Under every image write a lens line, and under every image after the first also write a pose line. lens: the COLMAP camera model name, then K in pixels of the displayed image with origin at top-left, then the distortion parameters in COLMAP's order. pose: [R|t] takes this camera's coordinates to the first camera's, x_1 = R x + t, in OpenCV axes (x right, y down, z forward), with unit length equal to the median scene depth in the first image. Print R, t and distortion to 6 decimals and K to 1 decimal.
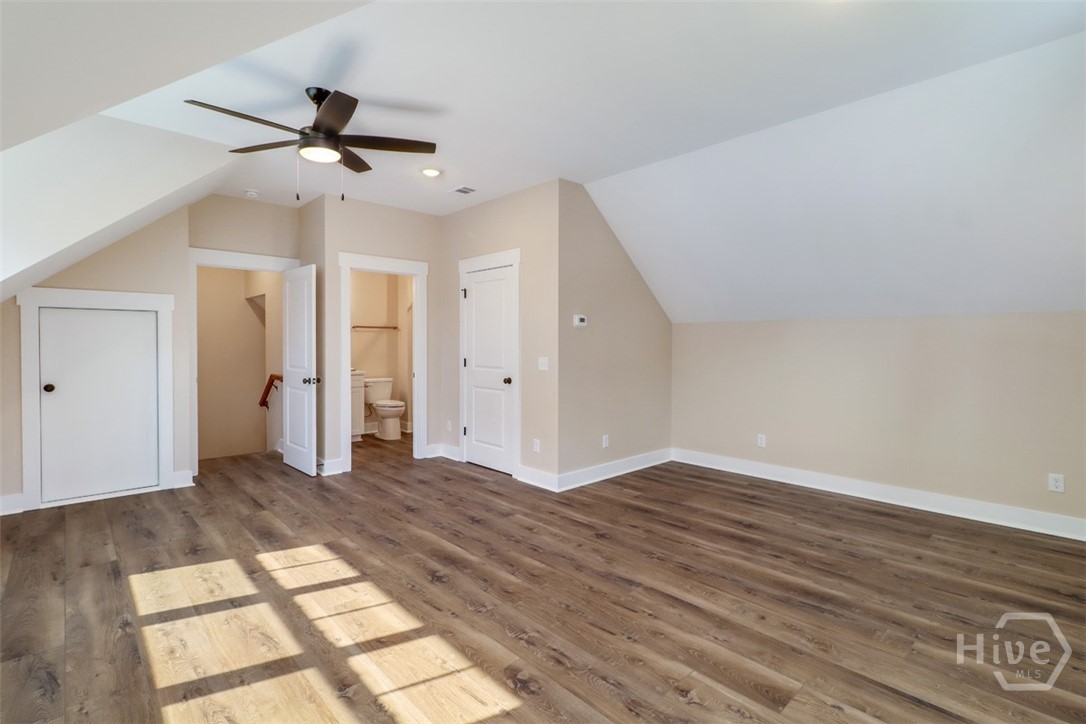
lens RADIAL K [[512.0, 0, 543.6], [0, 512.0, 345.3], [0, 0, 1]] dist [0.001695, -0.000605]
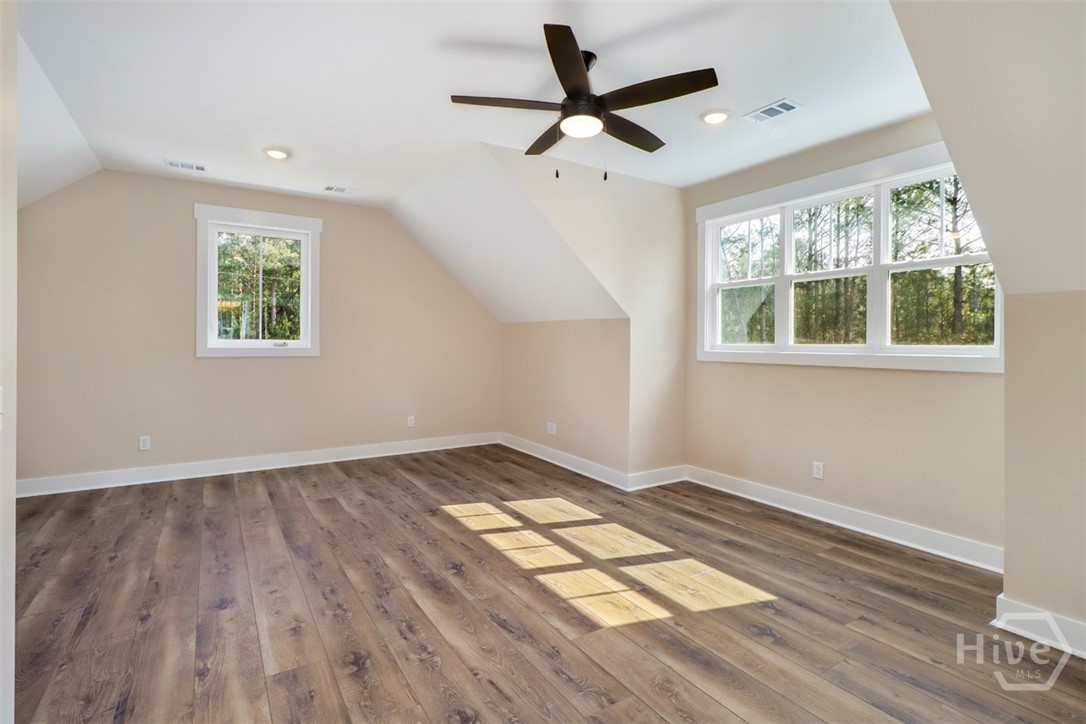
lens RADIAL K [[512.0, 0, 543.6], [0, 512.0, 345.3], [0, 0, 1]] dist [0.001695, -0.000605]
pose [[-0.985273, -0.013104, 0.170483, -0.535632], [-0.011014, 0.999852, 0.013198, -0.010661], [-0.170631, 0.011126, -0.985272, 1.925988]]
